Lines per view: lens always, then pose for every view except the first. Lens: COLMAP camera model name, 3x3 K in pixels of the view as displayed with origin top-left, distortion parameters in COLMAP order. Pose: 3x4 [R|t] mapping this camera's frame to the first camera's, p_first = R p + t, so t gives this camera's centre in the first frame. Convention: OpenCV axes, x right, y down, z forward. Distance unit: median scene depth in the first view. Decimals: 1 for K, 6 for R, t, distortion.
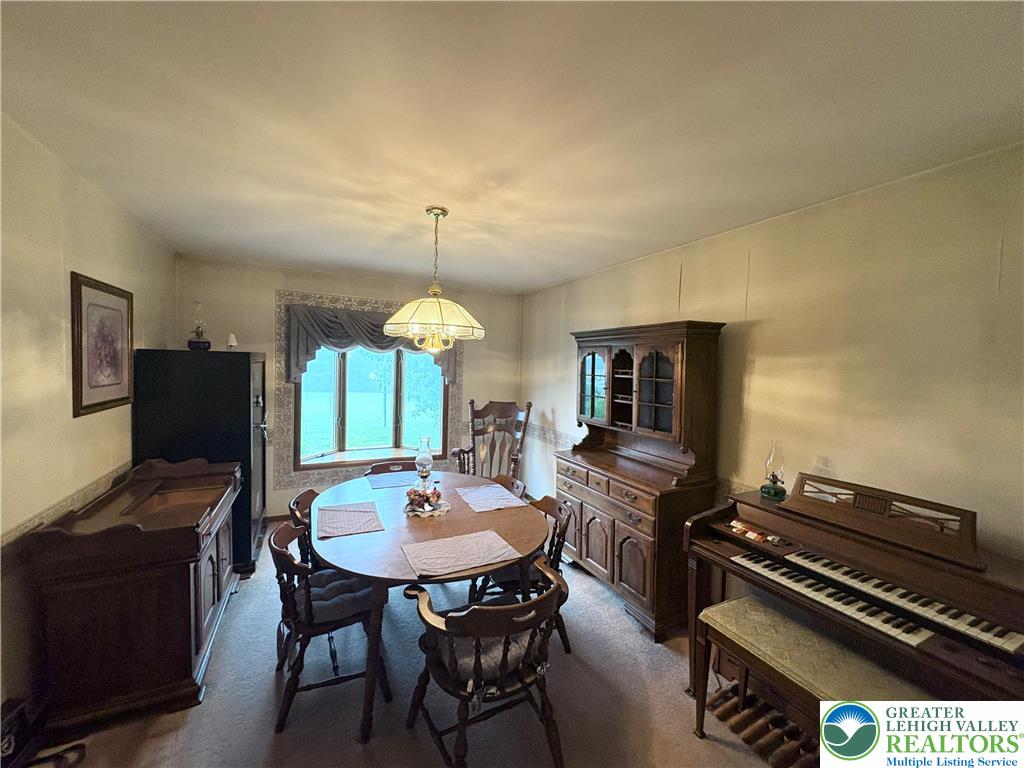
lens RADIAL K [[406.9, 0, 512.0], [0, 406.9, 384.0], [0, 0, 1]] dist [0.000213, -0.000132]
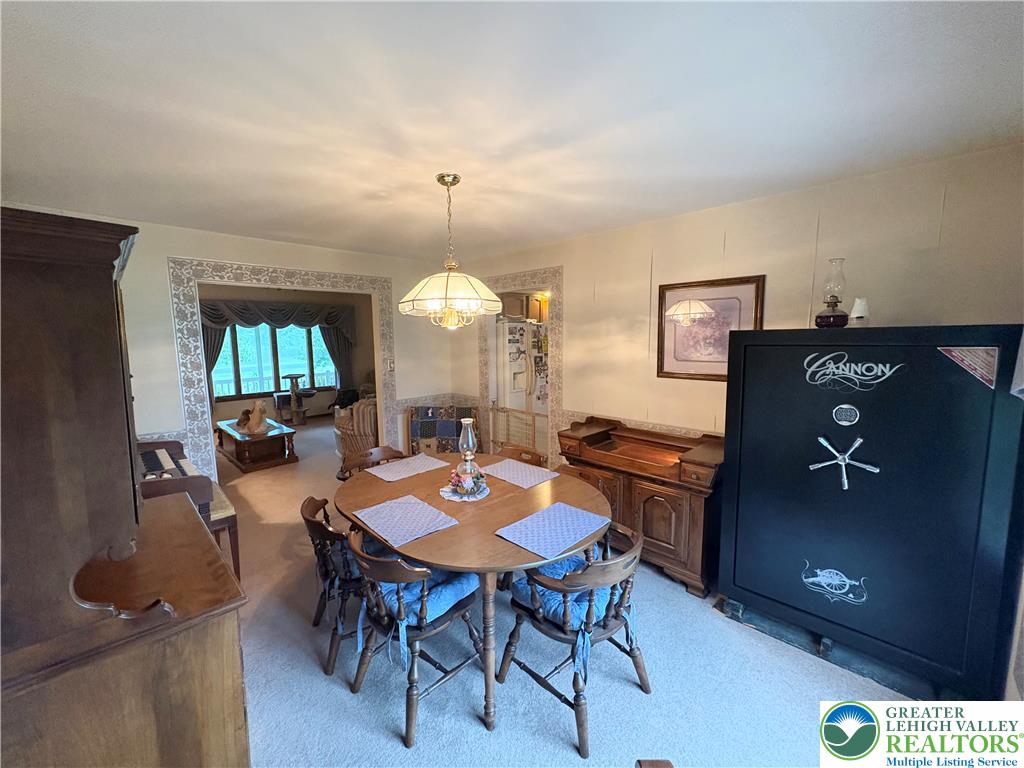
lens RADIAL K [[406.9, 0, 512.0], [0, 406.9, 384.0], [0, 0, 1]] dist [0.000213, -0.000132]
pose [[-0.946787, 0.020953, -0.321177, -0.009285], [-0.029287, 0.988130, 0.150800, -0.085678], [0.320524, 0.152182, -0.934936, 1.678691]]
